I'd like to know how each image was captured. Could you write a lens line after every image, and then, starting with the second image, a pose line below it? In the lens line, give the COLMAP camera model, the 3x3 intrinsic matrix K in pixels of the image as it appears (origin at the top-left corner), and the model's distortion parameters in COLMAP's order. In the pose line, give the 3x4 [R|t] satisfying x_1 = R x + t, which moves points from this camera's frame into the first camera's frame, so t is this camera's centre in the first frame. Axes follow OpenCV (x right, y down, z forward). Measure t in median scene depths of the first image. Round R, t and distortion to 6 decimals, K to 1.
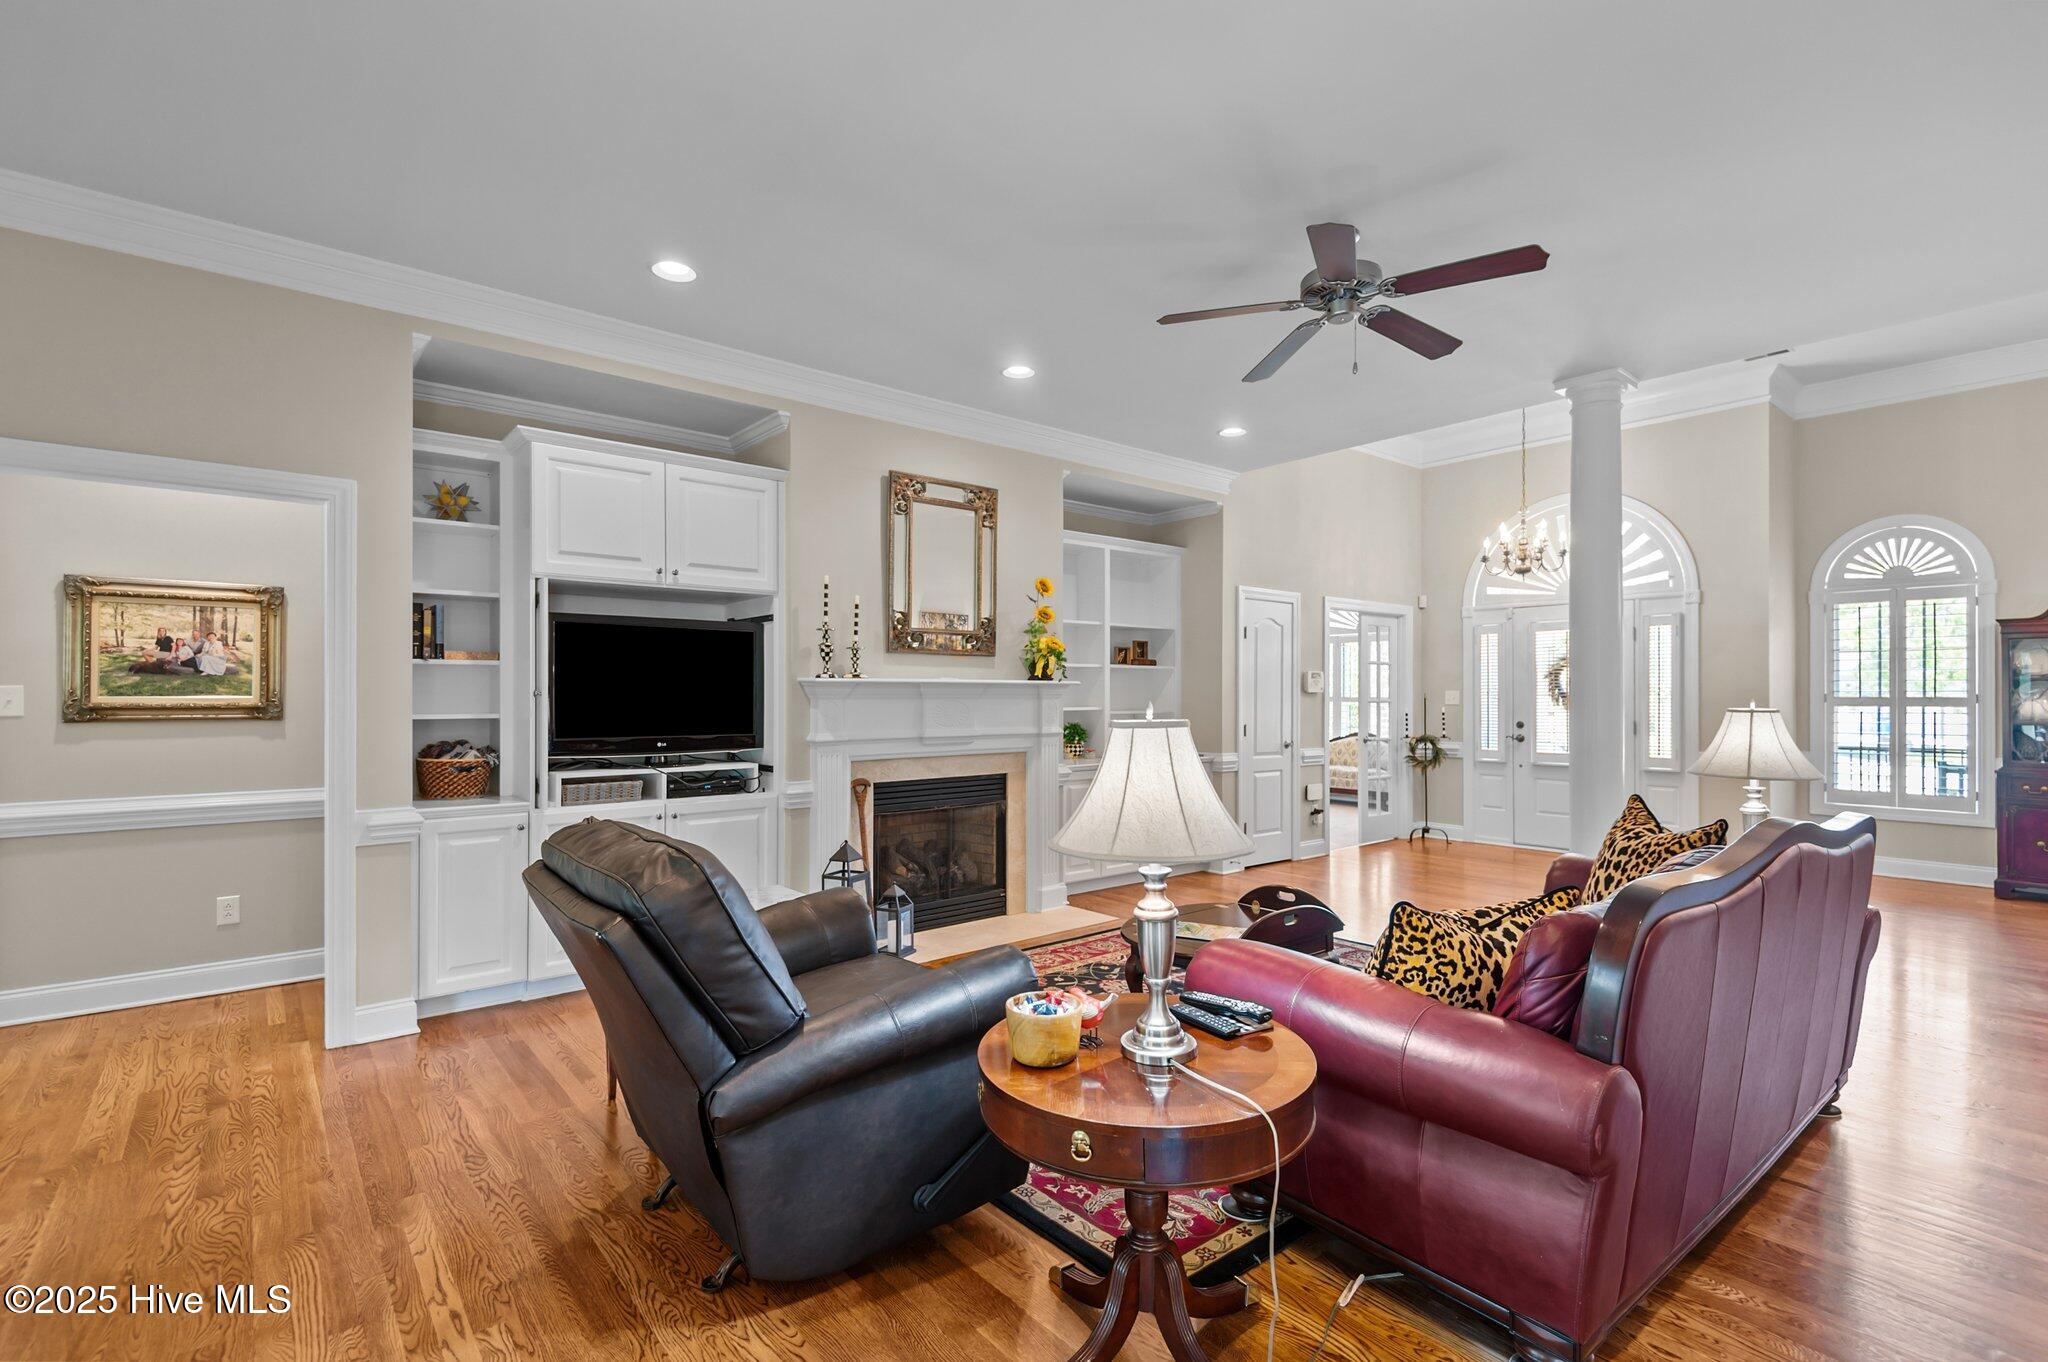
lens RADIAL K [[939.8, 0, 1027.4], [0, 939.8, 693.3], [0, 0, 1]] dist [0.030271, -0.017089]
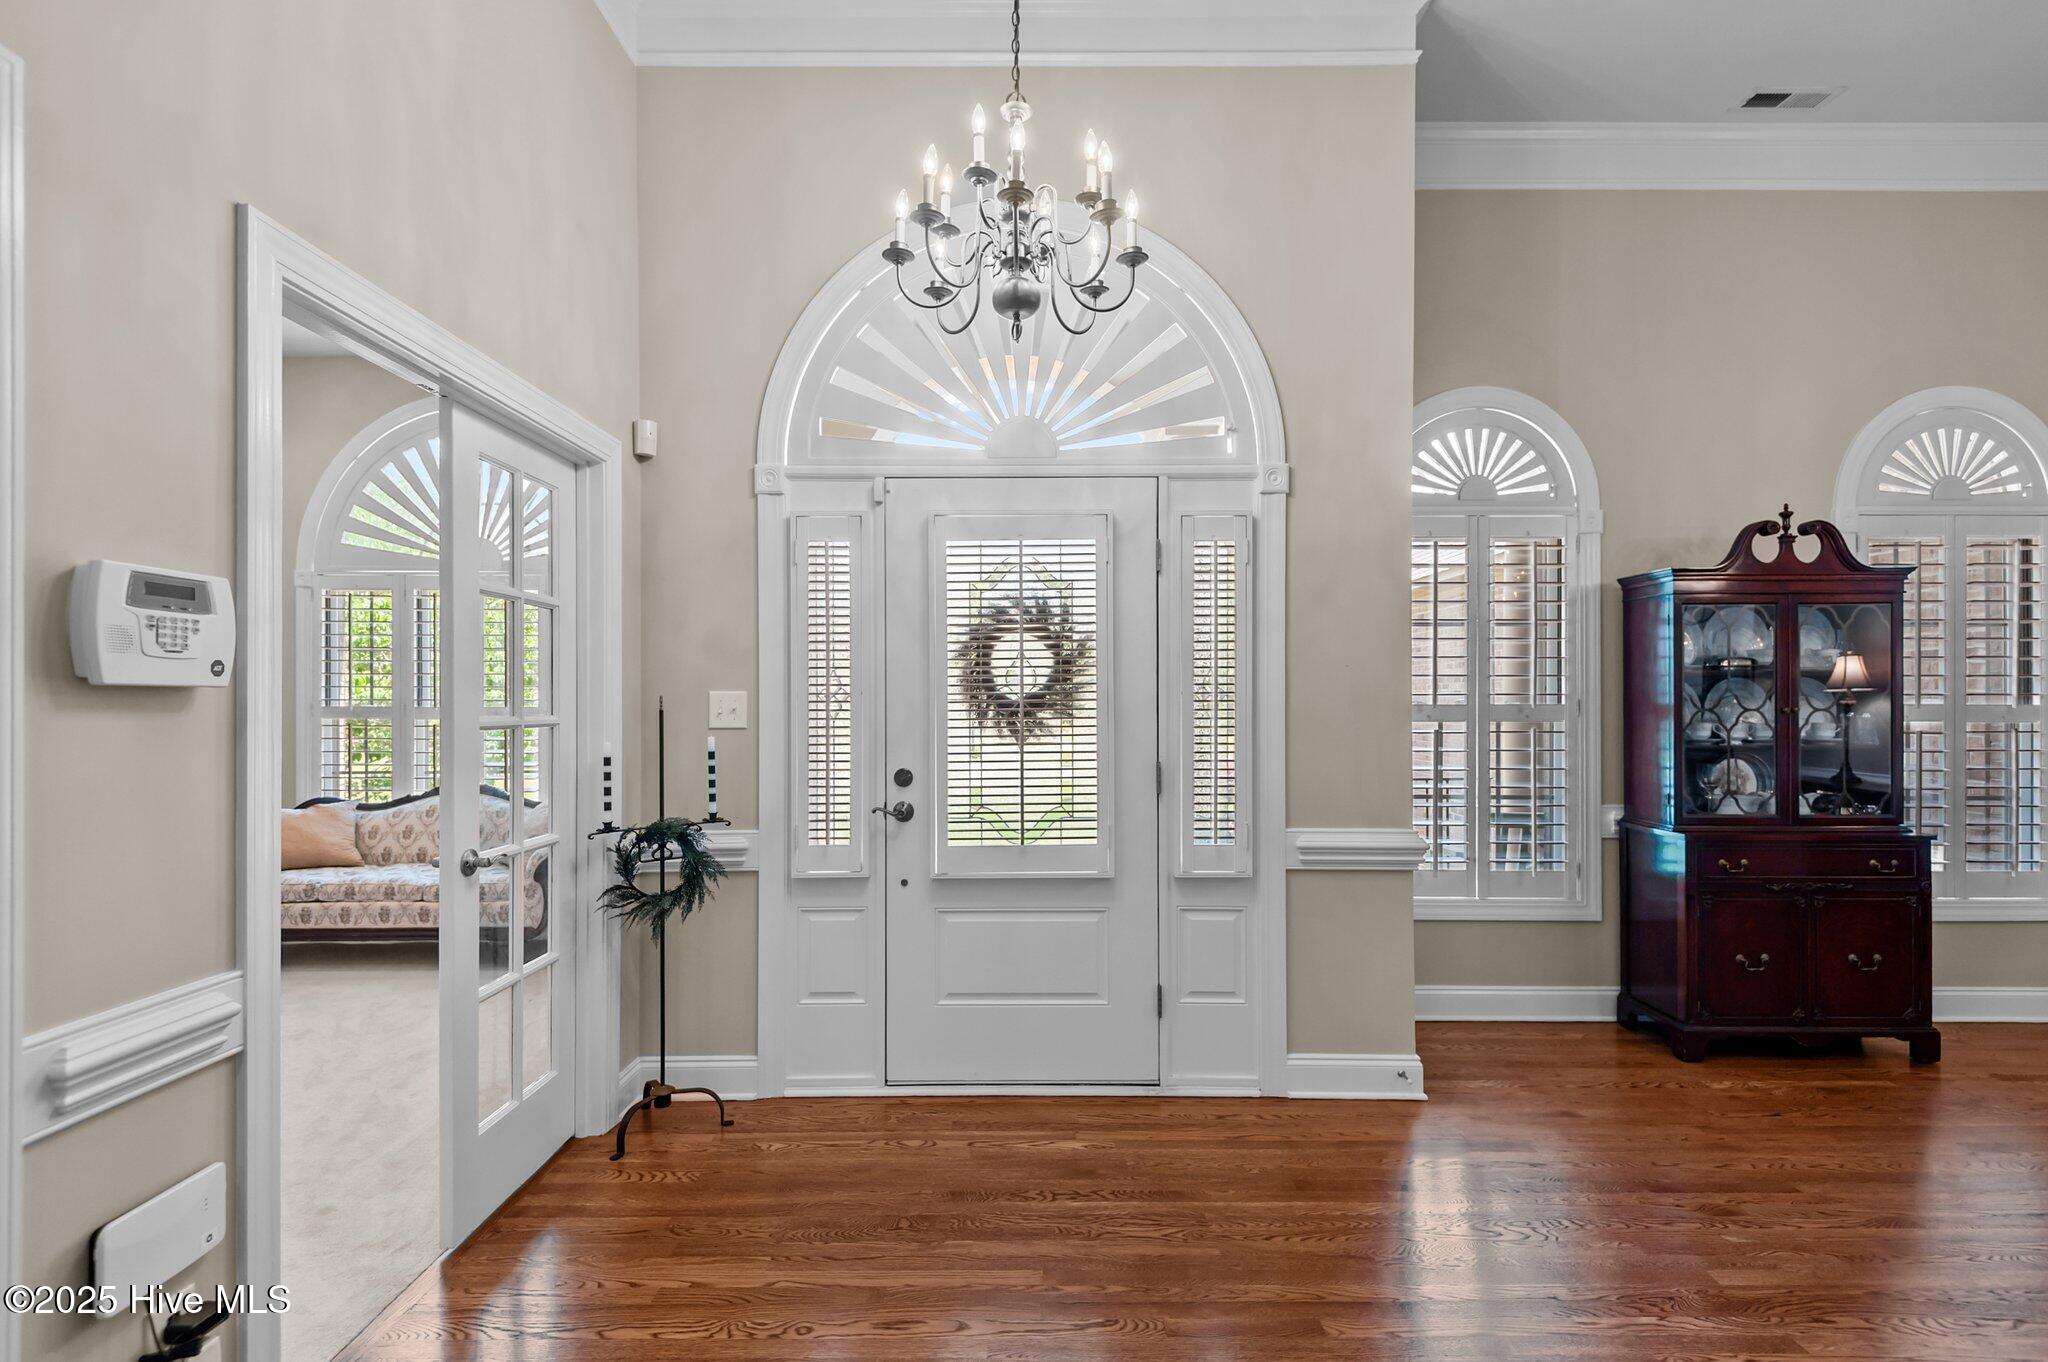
lens RADIAL K [[937.2, 0, 1023.4], [0, 937.2, 700.8], [0, 0, 1]] dist [0.037060, -0.019984]
pose [[0.644423, 0.000245, 0.764669, 0.273645], [-0.000482, 1.000000, 0.000085, 0.001617], [-0.764669, -0.000423, 0.644423, 0.759771]]
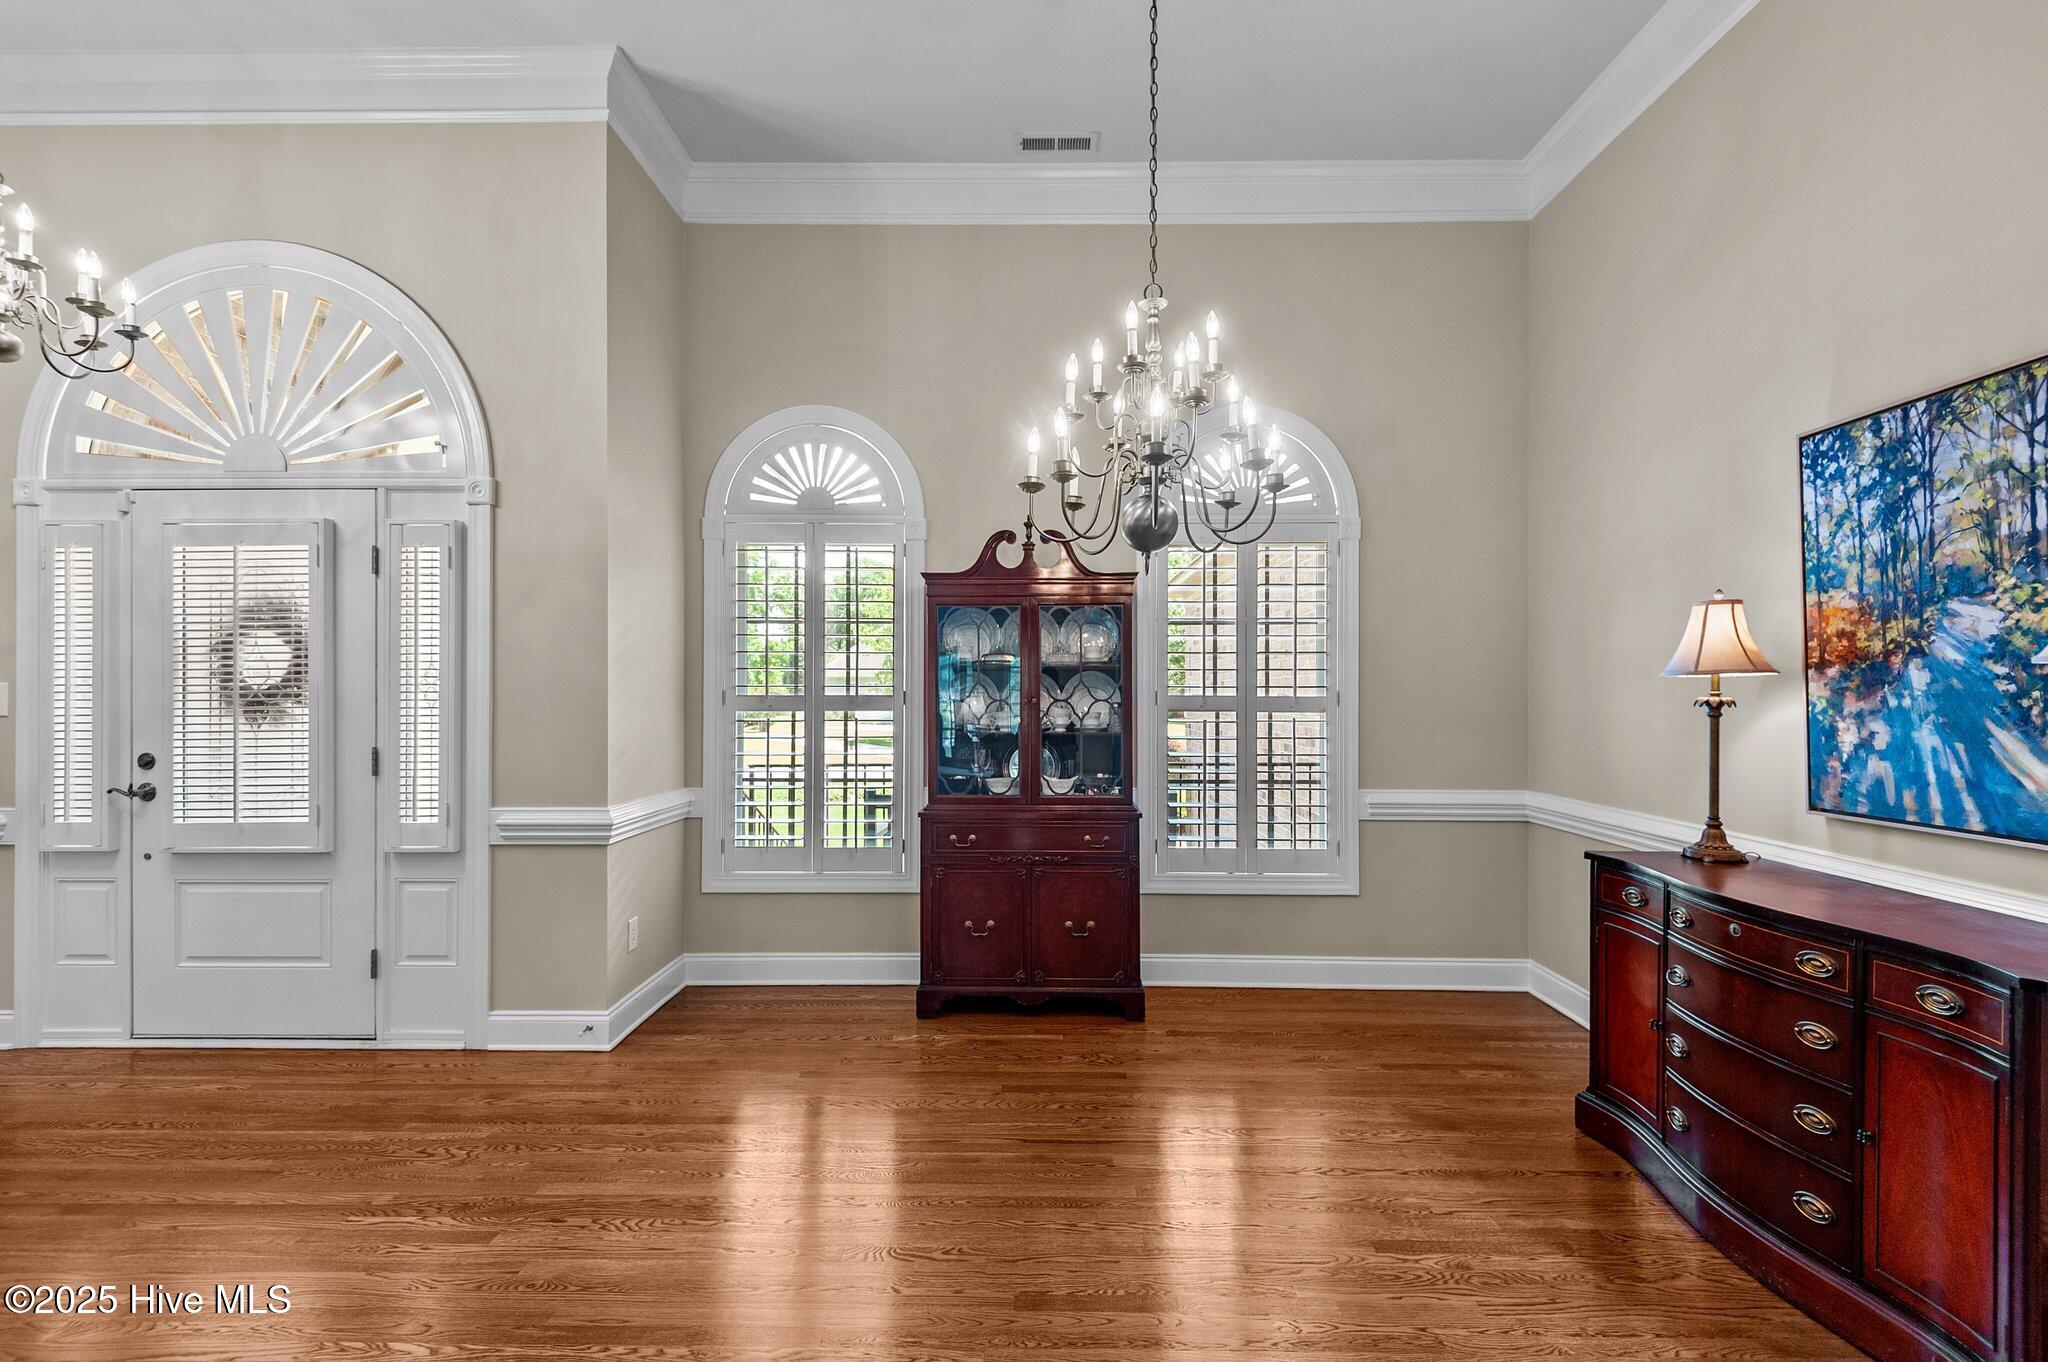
lens RADIAL K [[939.8, 0, 1027.4], [0, 939.8, 693.3], [0, 0, 1]] dist [0.030271, -0.017089]
pose [[0.654909, 0.000828, 0.755708, 0.485722], [-0.001769, 0.999998, 0.000437, 0.001577], [-0.755706, -0.001623, 0.654909, 0.440939]]
